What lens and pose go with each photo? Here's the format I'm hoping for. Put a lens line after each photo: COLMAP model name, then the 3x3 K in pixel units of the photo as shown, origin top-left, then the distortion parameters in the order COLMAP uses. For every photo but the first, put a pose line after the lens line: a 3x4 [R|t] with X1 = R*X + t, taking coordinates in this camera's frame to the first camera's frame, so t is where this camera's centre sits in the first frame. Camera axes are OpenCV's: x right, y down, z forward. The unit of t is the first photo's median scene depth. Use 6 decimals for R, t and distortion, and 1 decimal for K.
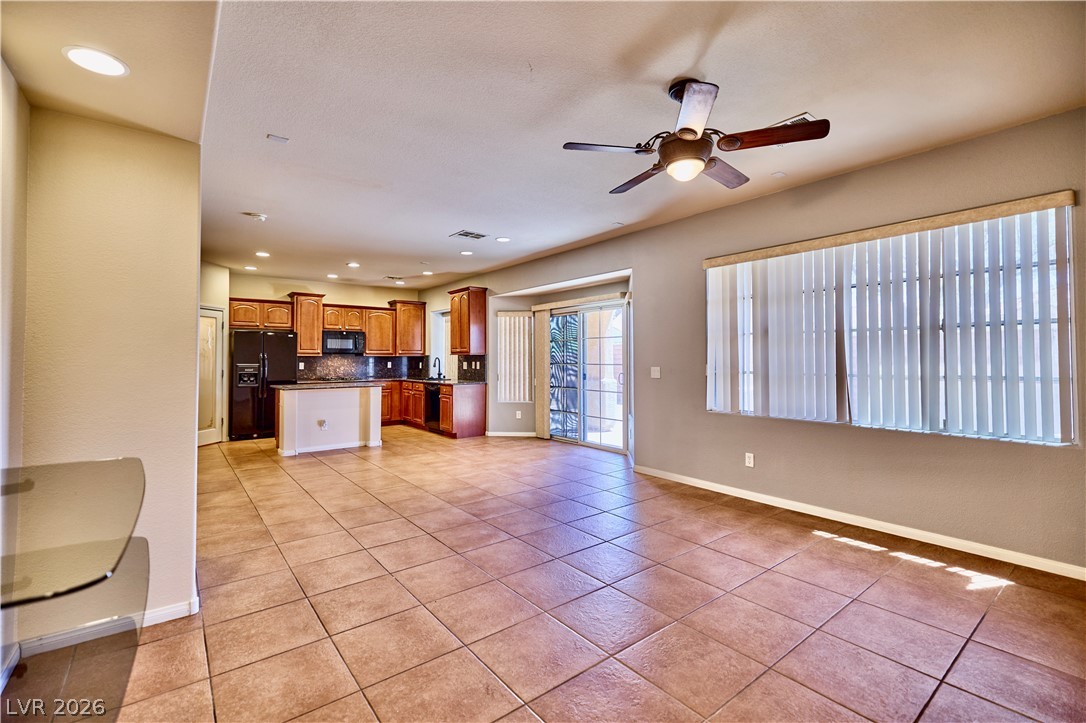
lens RADIAL K [[474.2, 0, 538.9], [0, 474.2, 350.6], [0, 0, 1]] dist [0.004324, 0.000334]
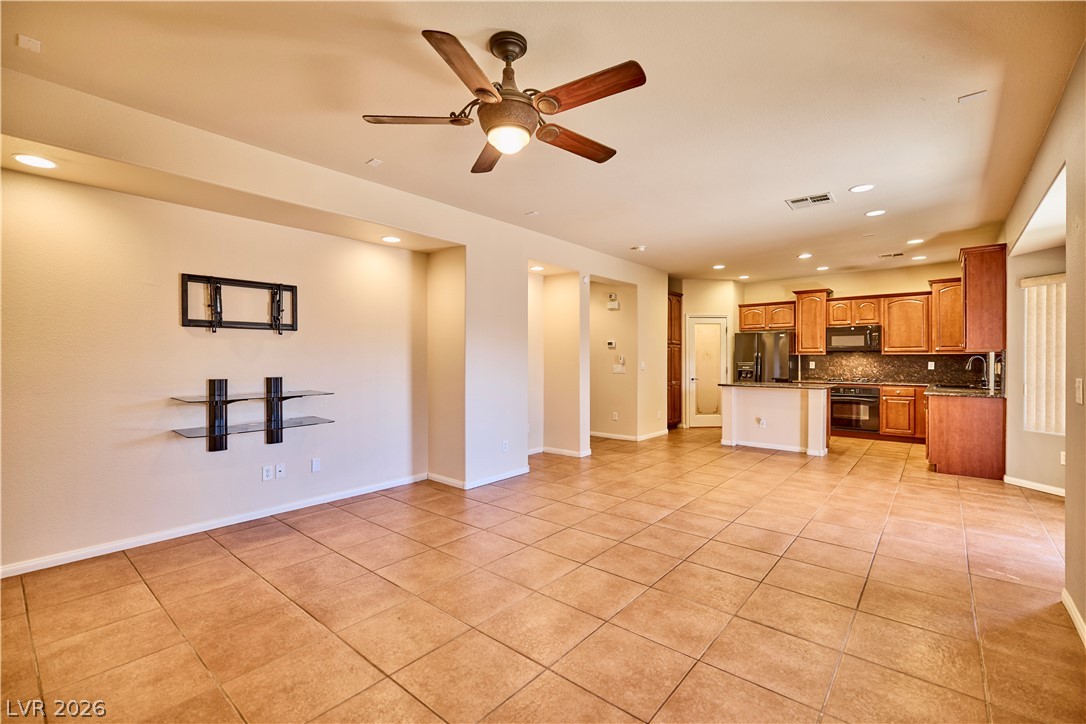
lens RADIAL K [[474.2, 0, 542.2], [0, 474.2, 360.9], [0, 0, 1]] dist [0.004324, 0.000334]
pose [[0.205634, 0.007734, -0.978598, 0.363931], [0.016753, 0.999794, 0.011422, 0.003602], [0.978486, -0.018743, 0.205462, 0.272292]]
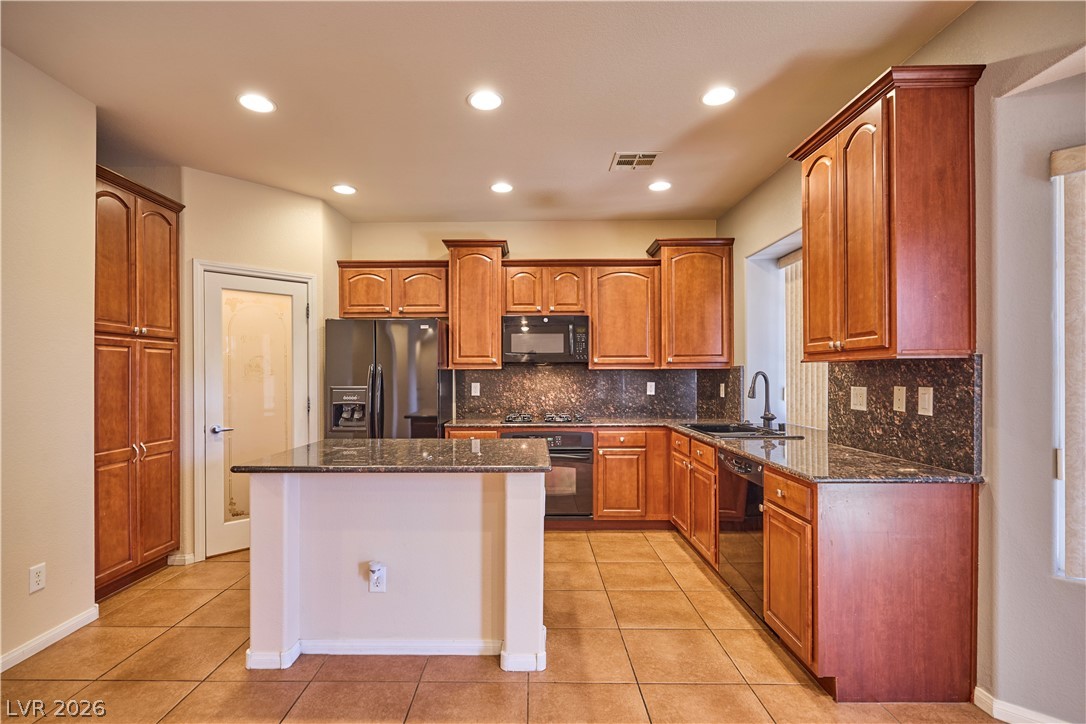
lens RADIAL K [[504.3, 0, 523.7], [0, 504.3, 374.3], [0, 0, 1]] dist [0.005767, -0.000408]
pose [[0.776255, -0.000799, -0.630418, -0.123831], [0.010984, 0.999865, 0.012258, 0.010892], [0.630323, -0.016440, 0.776159, 0.649898]]
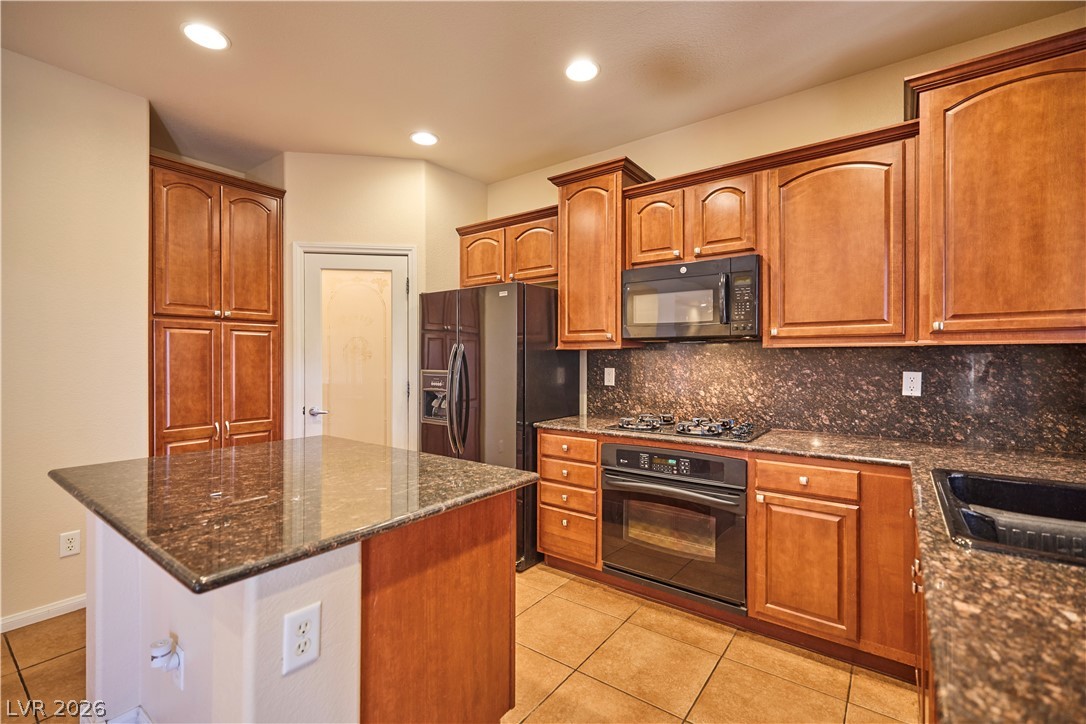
lens RADIAL K [[474.2, 0, 544.3], [0, 474.2, 359.7], [0, 0, 1]] dist [0.004324, 0.000334]
pose [[0.265097, 0.005348, -0.964207, -0.162016], [0.014772, 0.999845, 0.009607, 0.015566], [0.964109, -0.016790, 0.264976, 0.905747]]
